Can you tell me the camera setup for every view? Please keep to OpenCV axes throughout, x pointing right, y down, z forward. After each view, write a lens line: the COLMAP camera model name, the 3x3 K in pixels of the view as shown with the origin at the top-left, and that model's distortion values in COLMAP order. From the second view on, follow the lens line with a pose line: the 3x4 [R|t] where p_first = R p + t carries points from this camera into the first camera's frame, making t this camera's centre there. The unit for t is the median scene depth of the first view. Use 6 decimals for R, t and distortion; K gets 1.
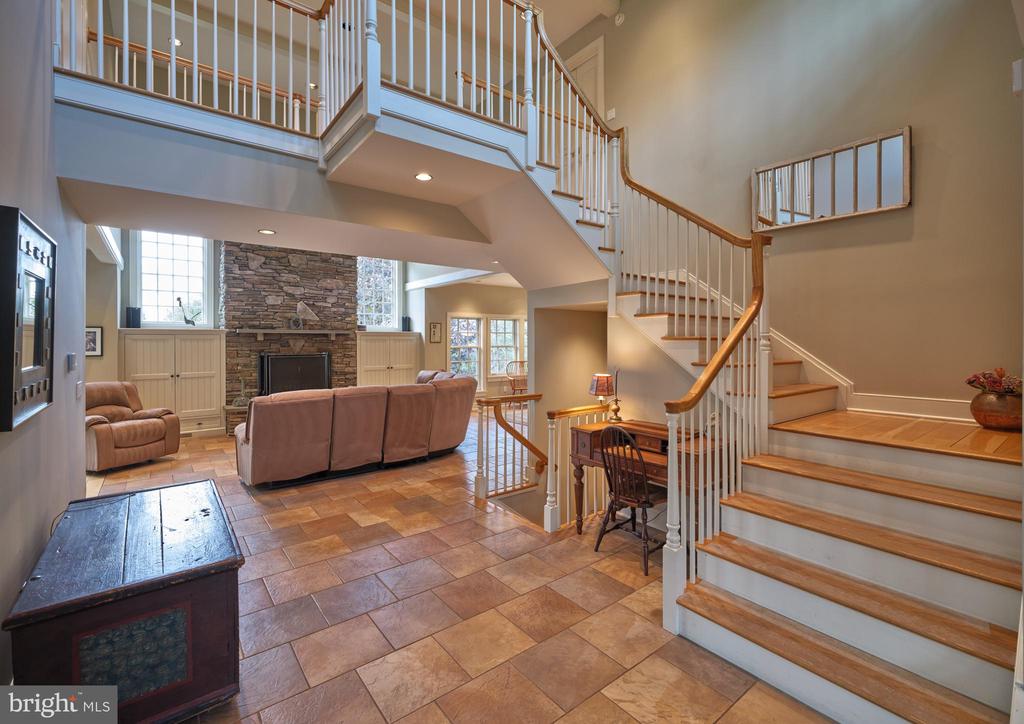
lens RADIAL K [[474.7, 0, 516.8], [0, 474.7, 339.4], [0, 0, 1]] dist [0.011530, -0.000057]
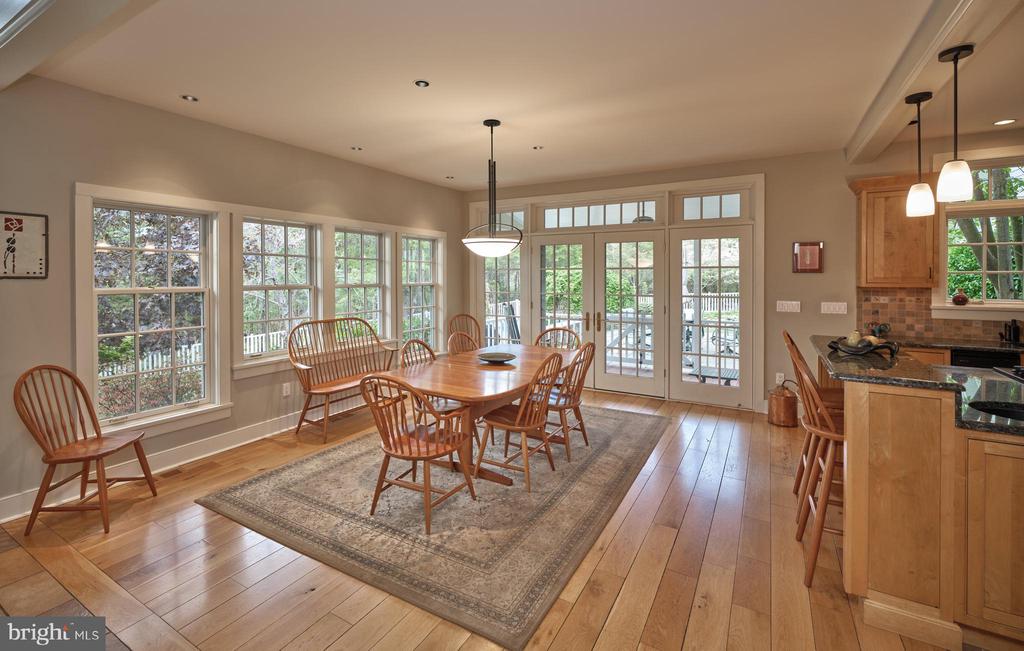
lens RADIAL K [[458.3, 0, 513.4], [0, 458.3, 278.4], [0, 0, 1]] dist [0.001124, 0.000773]
pose [[0.924745, -0.000064, 0.380587, 0.009079], [-0.002301, 0.999981, 0.005757, 0.005675], [-0.380580, -0.006200, 0.924727, 0.717064]]
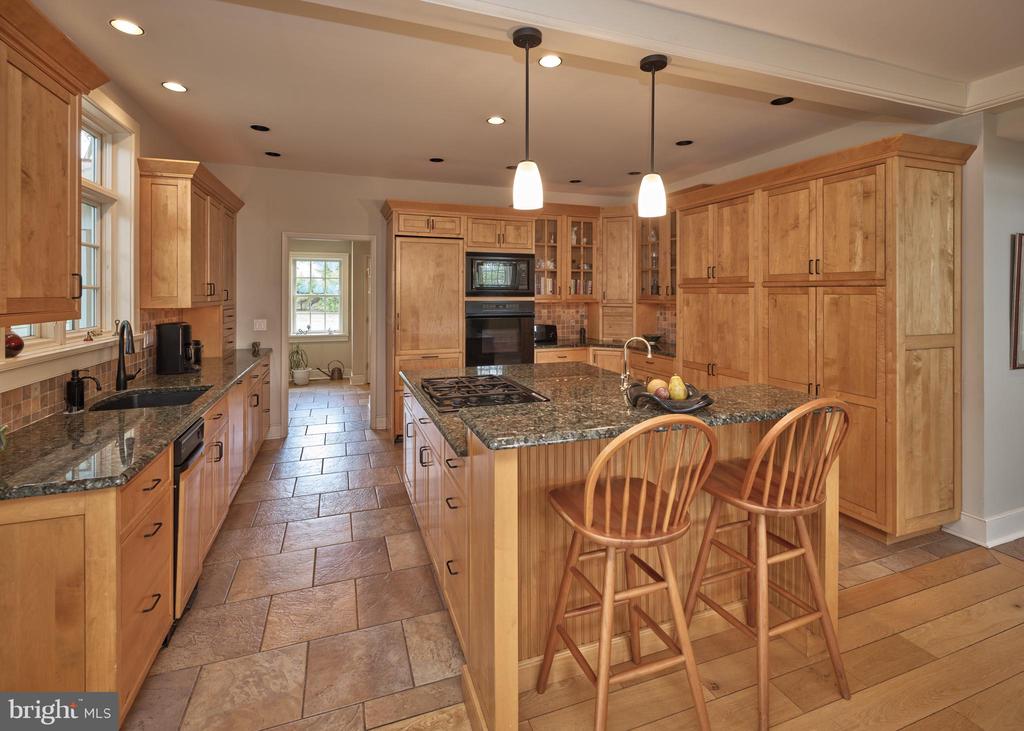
lens RADIAL K [[474.7, 0, 503.6], [0, 474.7, 298.9], [0, 0, 1]] dist [0.011530, -0.000057]
pose [[-0.947317, -0.003670, 0.320278, 0.345668], [-0.000906, 0.999961, 0.008779, 0.005031], [-0.320298, 0.008026, -0.947283, 1.153573]]
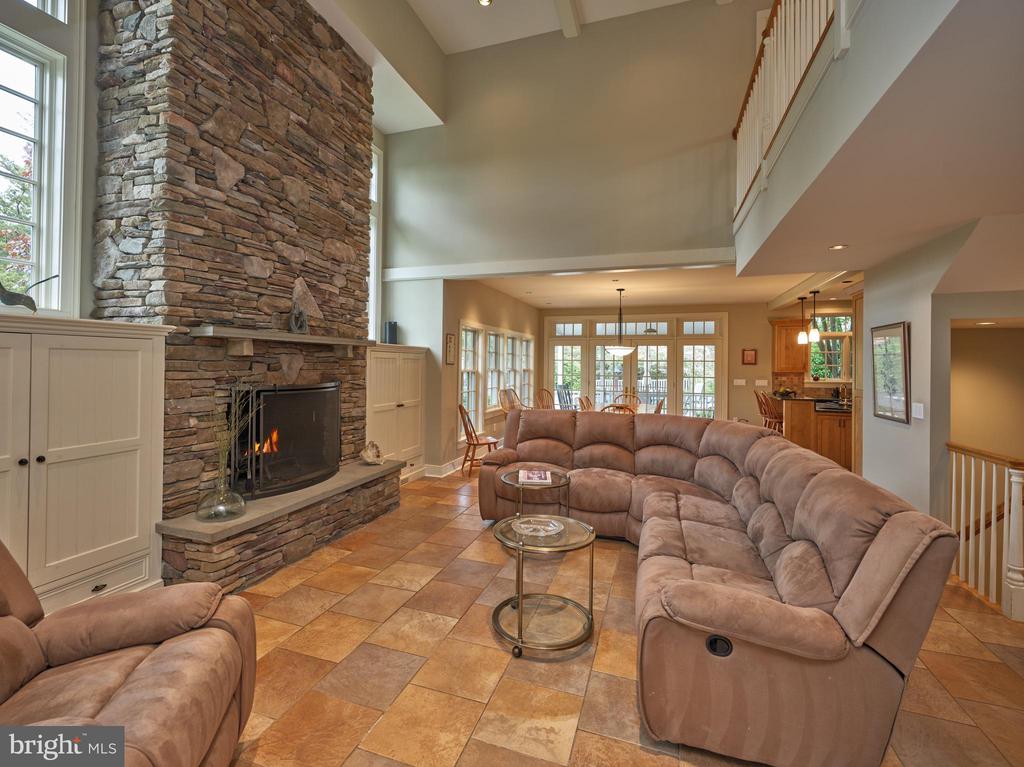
lens RADIAL K [[473.7, 0, 514.7], [0, 473.7, 358.3], [0, 0, 1]] dist [-0.002628, 0.001657]
pose [[0.828975, 0.017336, 0.559016, -0.541547], [-0.013845, 0.999849, -0.010476, 0.005325], [-0.559114, 0.000945, 0.829091, 0.476105]]
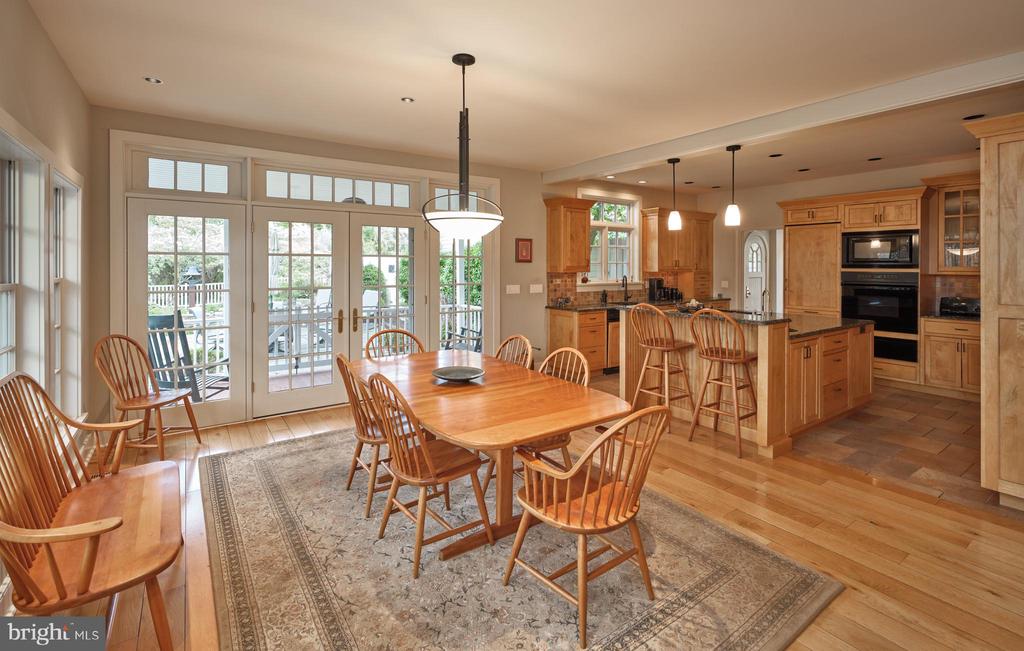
lens RADIAL K [[458.3, 0, 507.8], [0, 458.3, 266.9], [0, 0, 1]] dist [0.001124, 0.000773]
pose [[0.056868, -0.003697, 0.998375, -0.173317], [-0.004679, 0.999981, 0.003970, 0.005566], [-0.998371, -0.004897, 0.056850, 1.094208]]
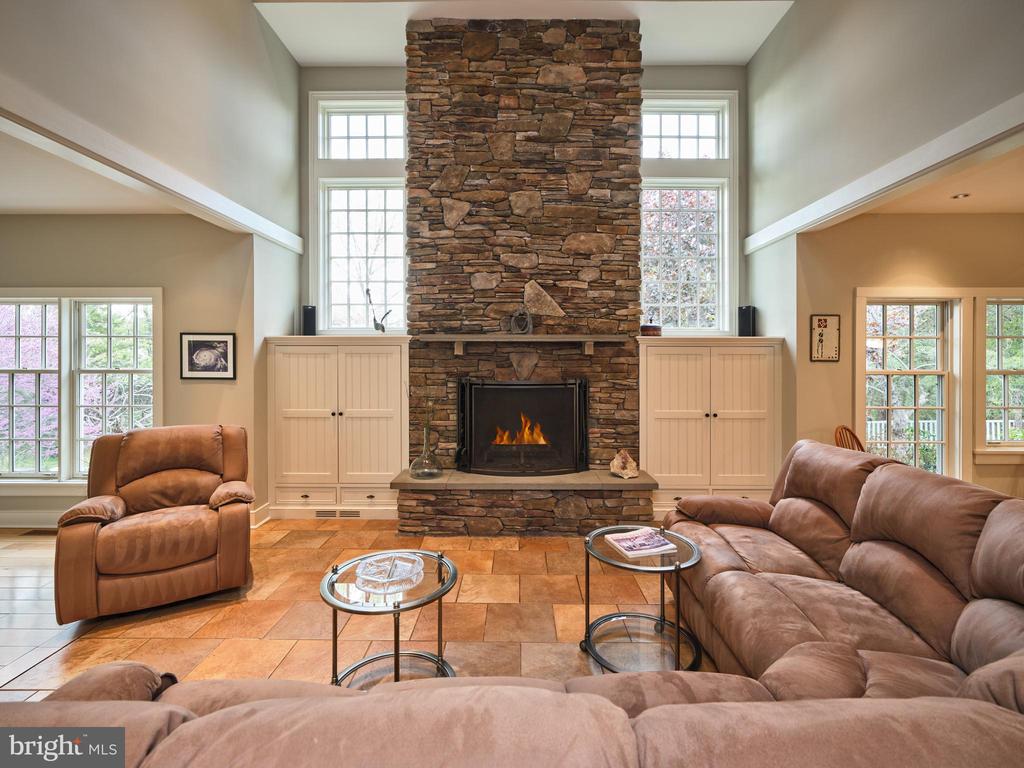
lens RADIAL K [[473.7, 0, 504.7], [0, 473.7, 358.9], [0, 0, 1]] dist [-0.002628, 0.001657]
pose [[0.778217, 0.000778, -0.627995, -0.150324], [-0.000409, 1.000000, 0.000733, 0.005681], [0.627995, -0.000314, 0.778217, 0.577972]]
